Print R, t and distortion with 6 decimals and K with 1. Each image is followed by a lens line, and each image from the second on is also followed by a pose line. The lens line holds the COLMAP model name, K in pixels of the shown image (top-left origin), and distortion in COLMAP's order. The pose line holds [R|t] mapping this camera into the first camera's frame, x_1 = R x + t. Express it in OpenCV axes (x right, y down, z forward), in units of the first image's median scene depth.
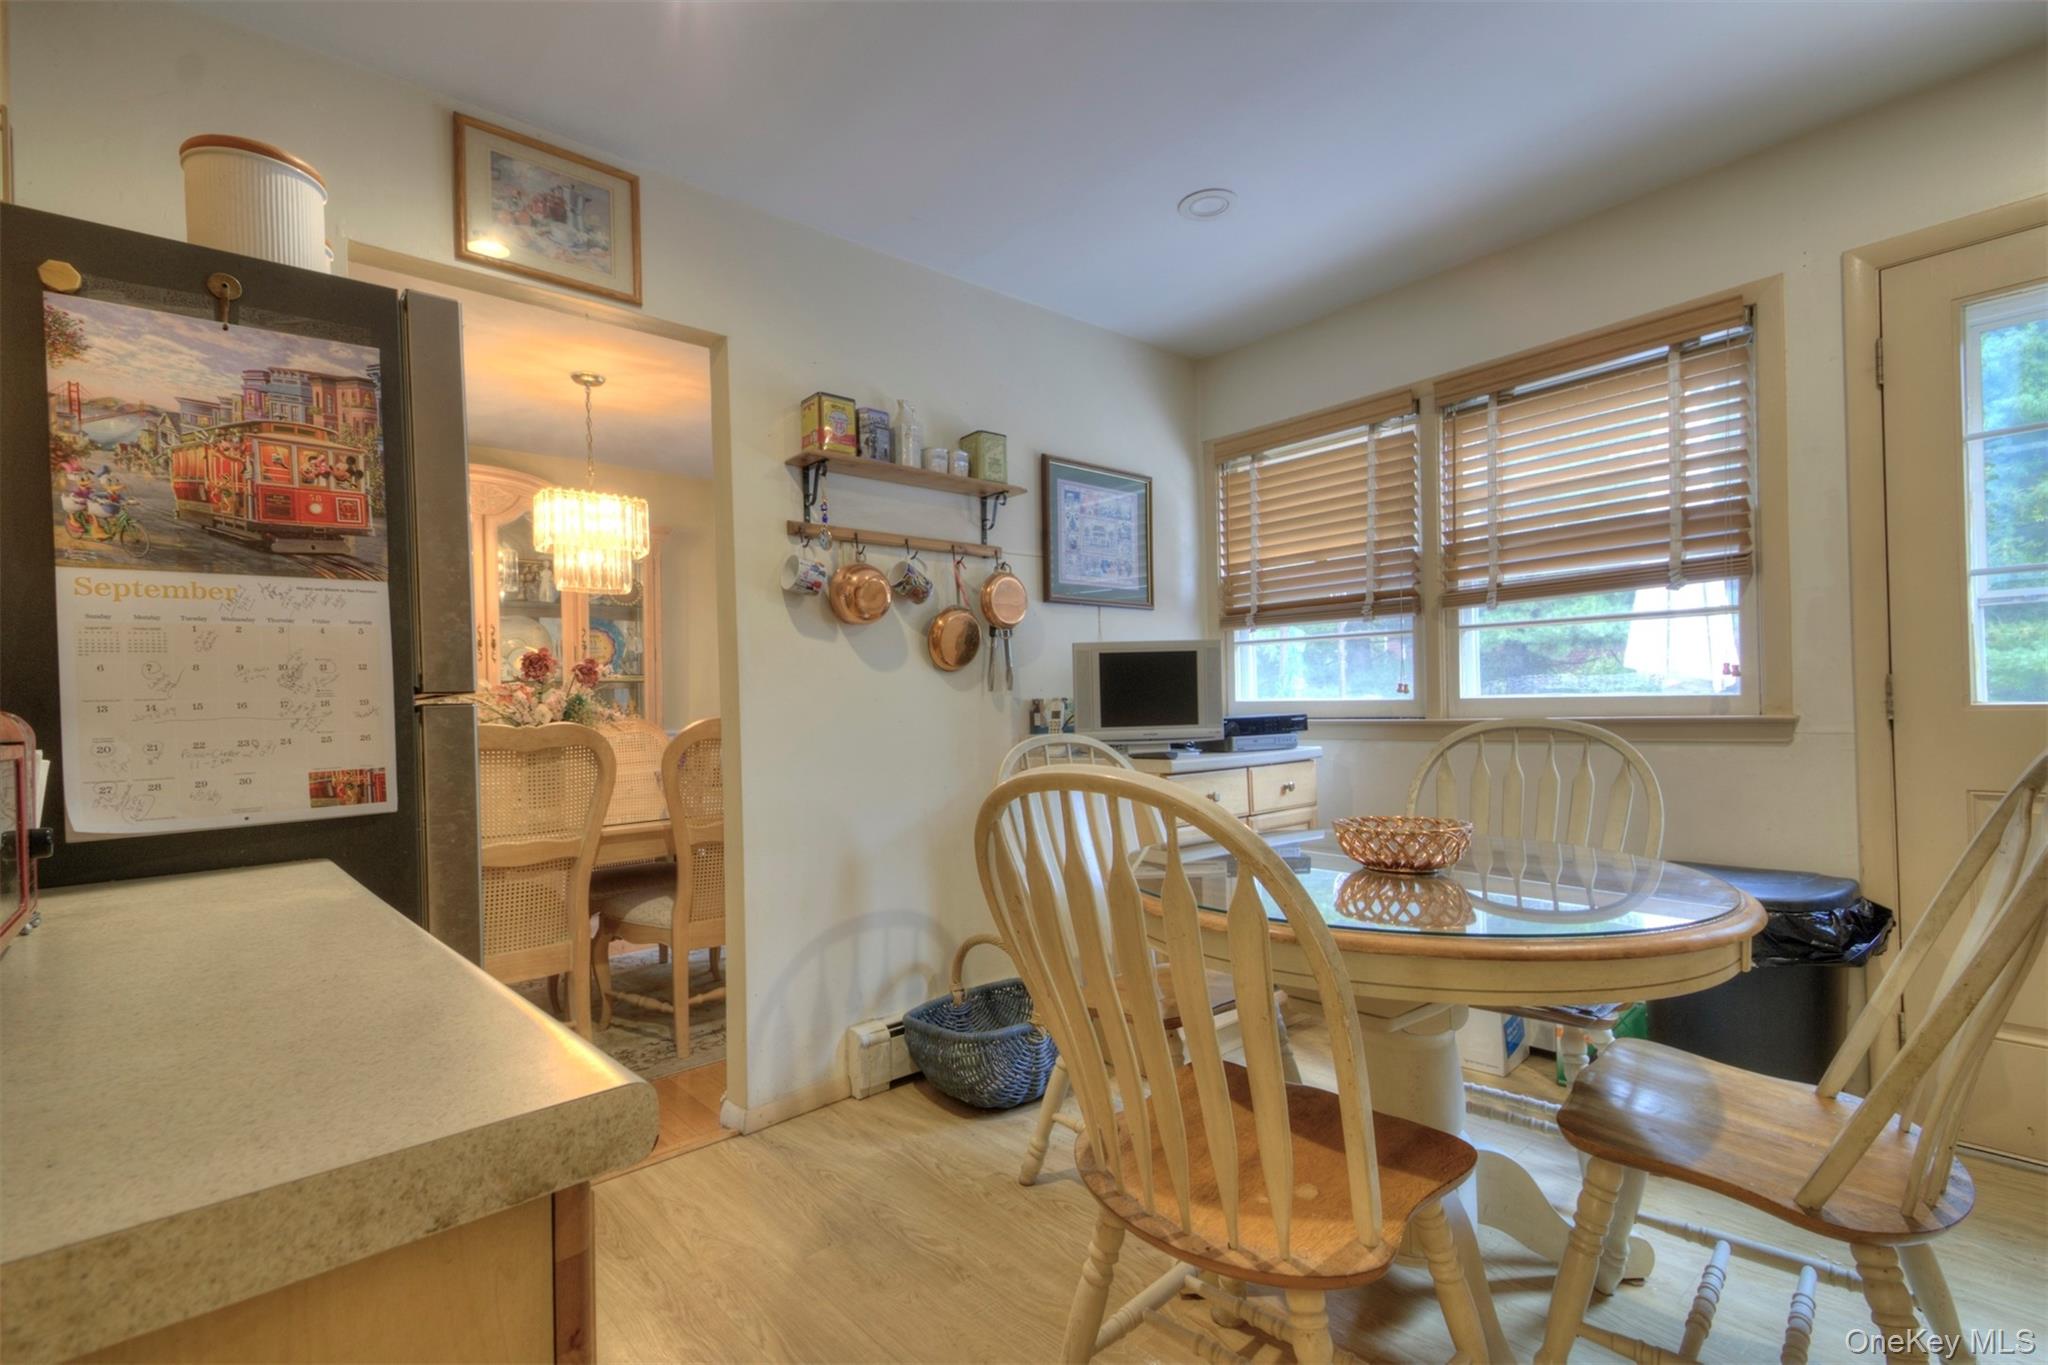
lens RADIAL K [[949.7, 0, 1023.7], [0, 949.7, 698.2], [0, 0, 1]] dist [0.029380, 0.000007]
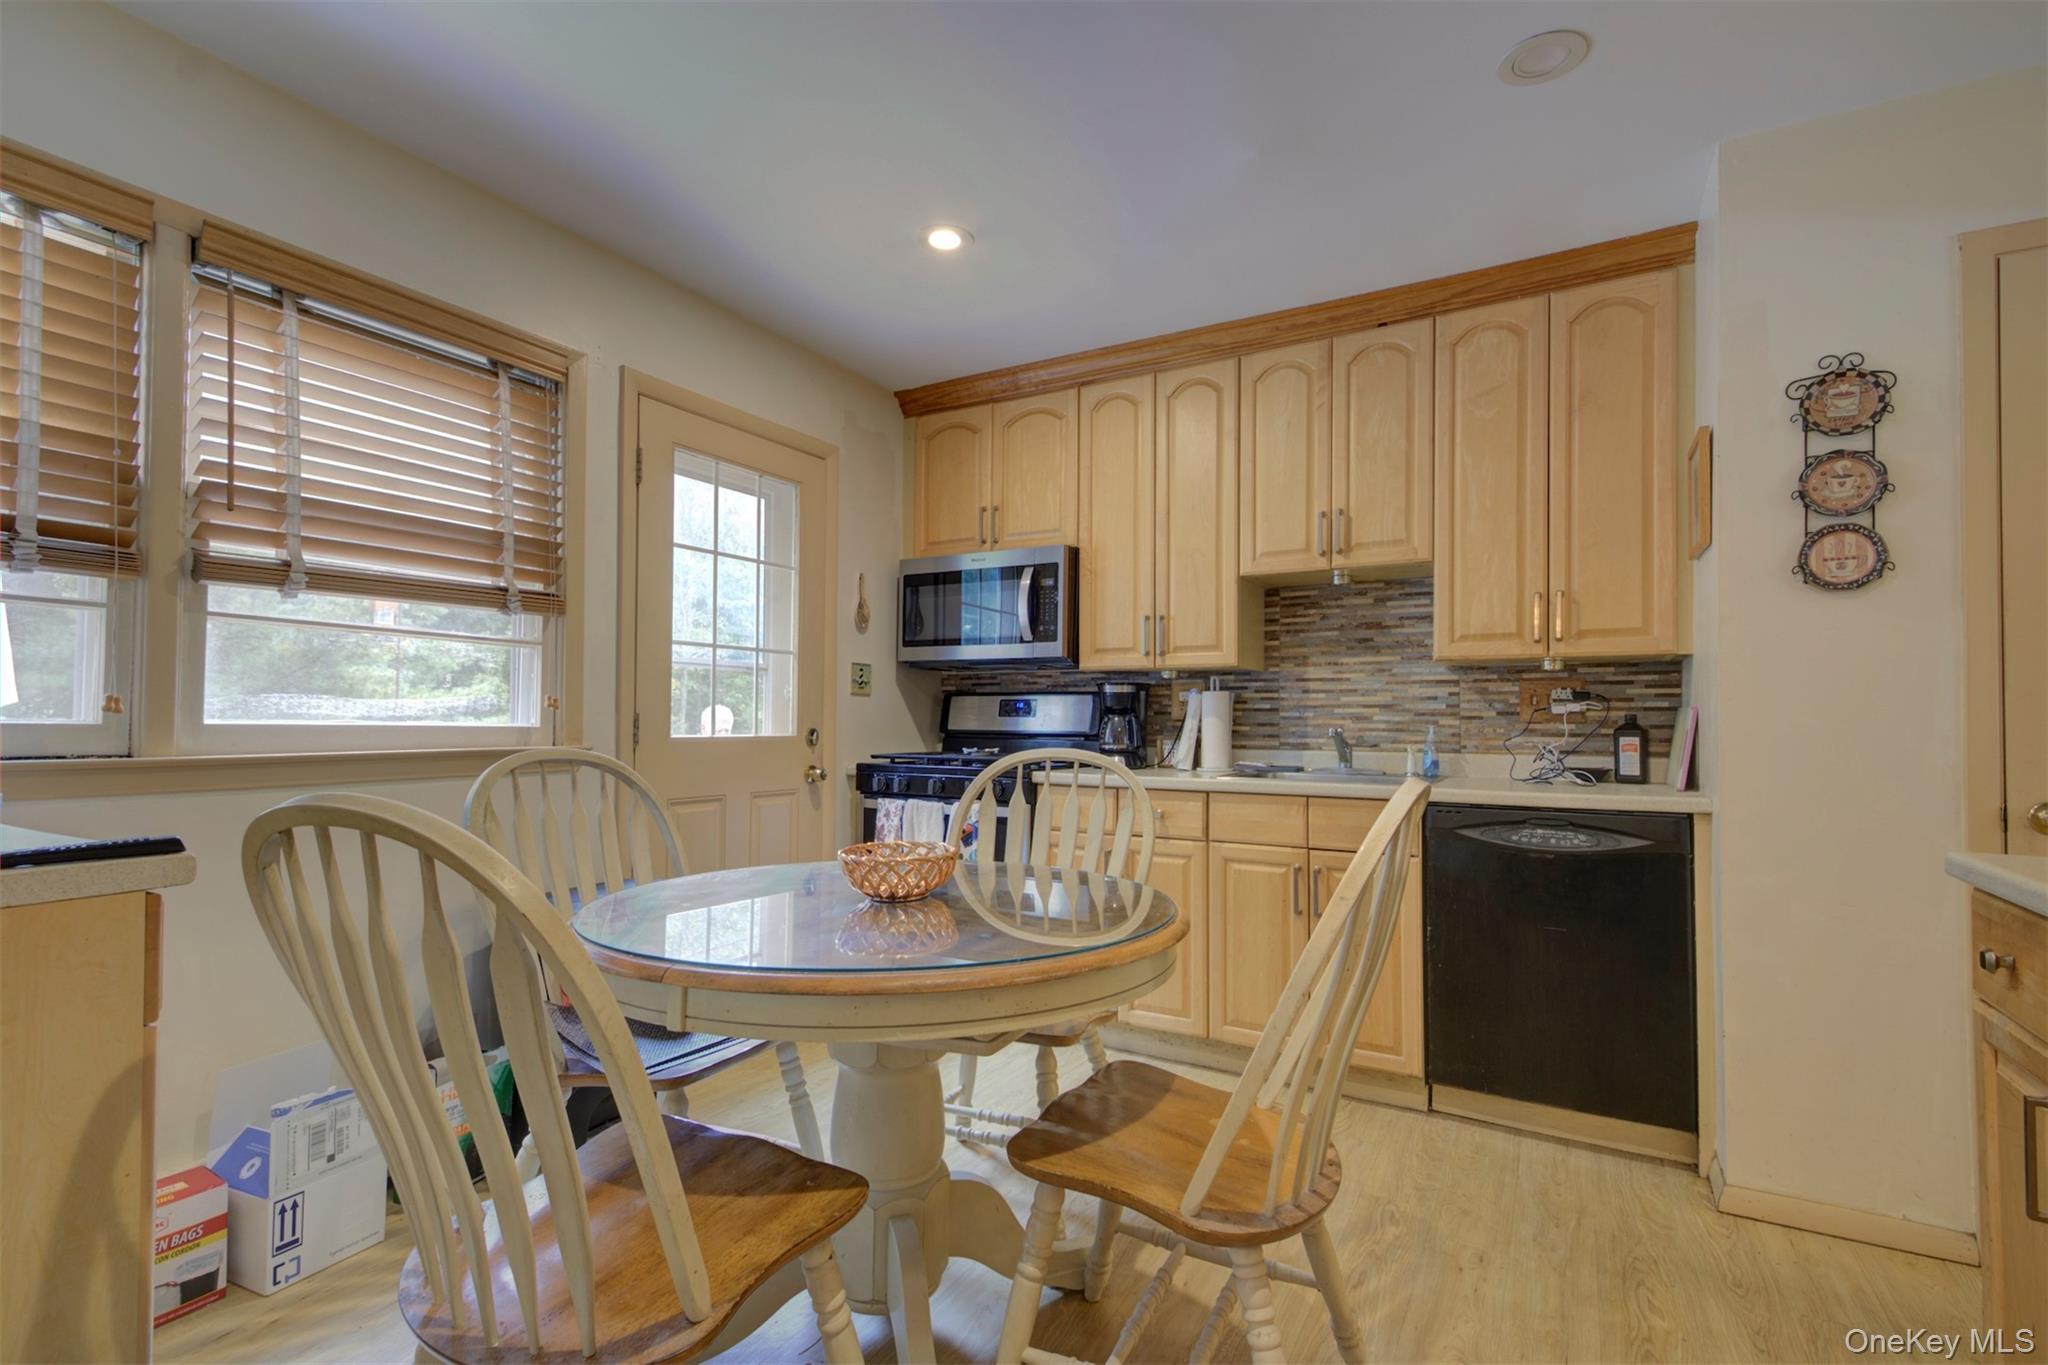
lens RADIAL K [[949.7, 0, 1023.7], [0, 949.7, 698.2], [0, 0, 1]] dist [0.029380, 0.000007]
pose [[-0.304067, 0.049103, 0.951384, -0.326098], [-0.002642, 0.998623, -0.052386, 0.015202], [-0.952647, -0.018442, -0.303519, 0.679795]]
